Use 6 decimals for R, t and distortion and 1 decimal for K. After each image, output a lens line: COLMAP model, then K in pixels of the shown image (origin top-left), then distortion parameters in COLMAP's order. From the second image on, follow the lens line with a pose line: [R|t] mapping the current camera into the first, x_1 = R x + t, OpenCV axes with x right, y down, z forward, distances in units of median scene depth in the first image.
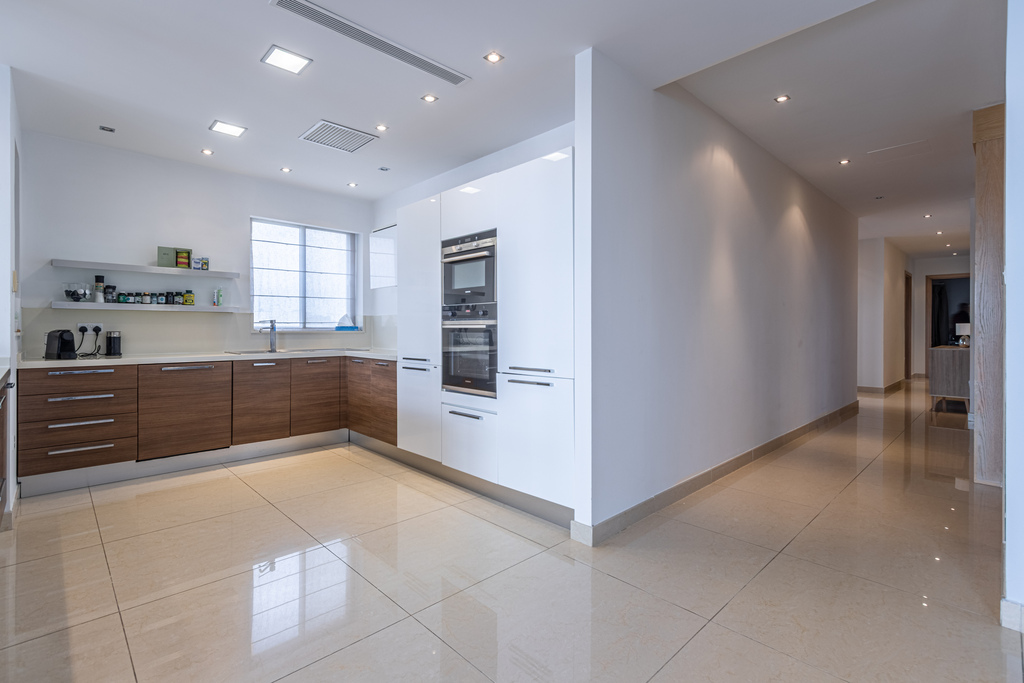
lens RADIAL K [[483.7, 0, 509.9], [0, 483.7, 334.0], [0, 0, 1]] dist [0.008625, -0.002204]
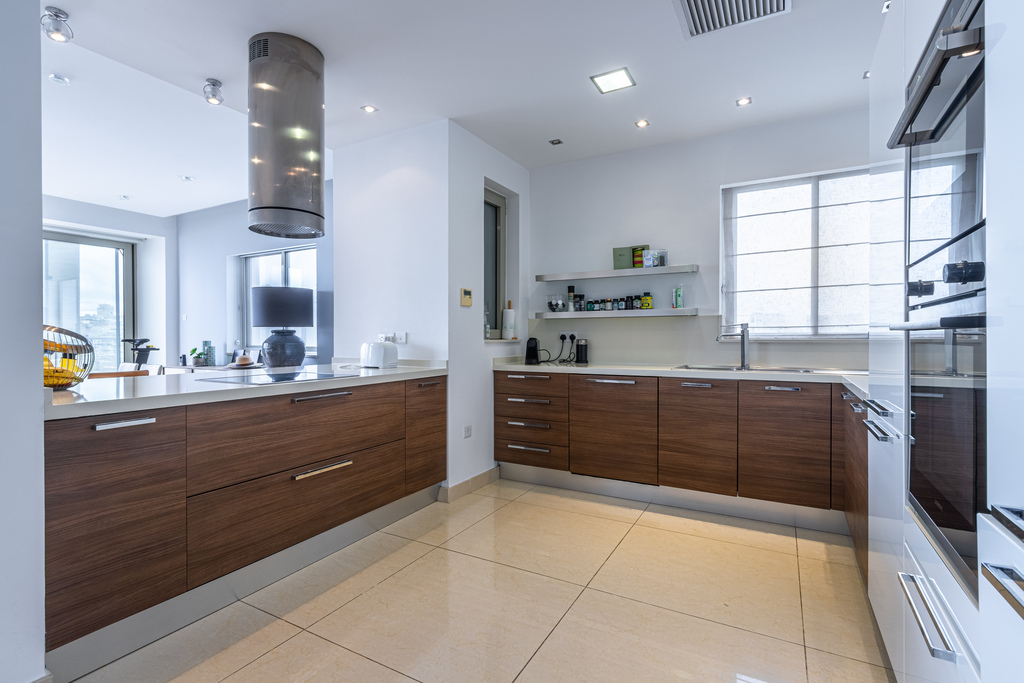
lens RADIAL K [[483.7, 0, 511.0], [0, 483.7, 341.8], [0, 0, 1]] dist [0.008625, -0.002204]
pose [[0.275721, 0.007013, -0.961212, 0.113126], [-0.007055, 0.999961, 0.005272, -0.004090], [0.961212, 0.005328, 0.275760, 0.545533]]
